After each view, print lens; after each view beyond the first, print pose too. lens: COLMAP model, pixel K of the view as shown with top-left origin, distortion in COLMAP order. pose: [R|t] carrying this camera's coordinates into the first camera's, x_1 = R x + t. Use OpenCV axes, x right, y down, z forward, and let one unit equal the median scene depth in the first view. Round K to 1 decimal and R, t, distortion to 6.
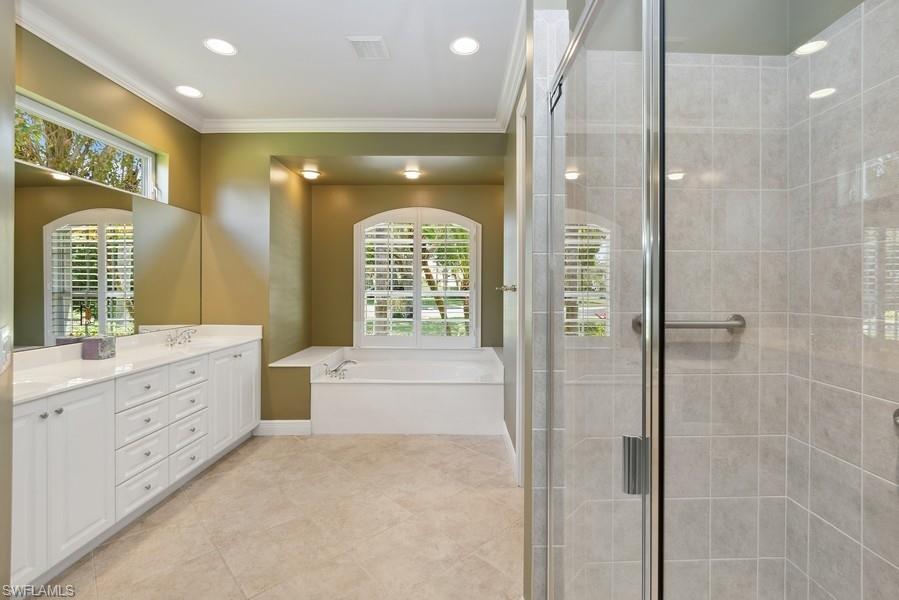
lens RADIAL K [[398.7, 0, 452.0], [0, 398.7, 290.1], [0, 0, 1]] dist [-0.003134, -0.001616]
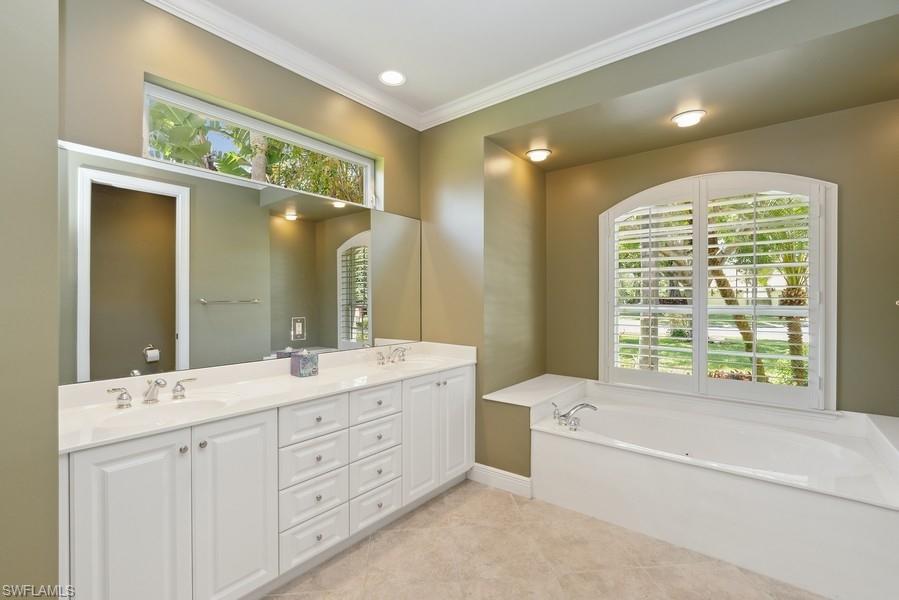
lens RADIAL K [[398.7, 0, 453.1], [0, 398.7, 299.7], [0, 0, 1]] dist [-0.003134, -0.001616]
pose [[0.792970, -0.000442, -0.609261, -0.015682], [-0.003858, 0.999976, -0.005747, -0.003510], [0.609249, 0.006908, 0.792949, 0.322580]]
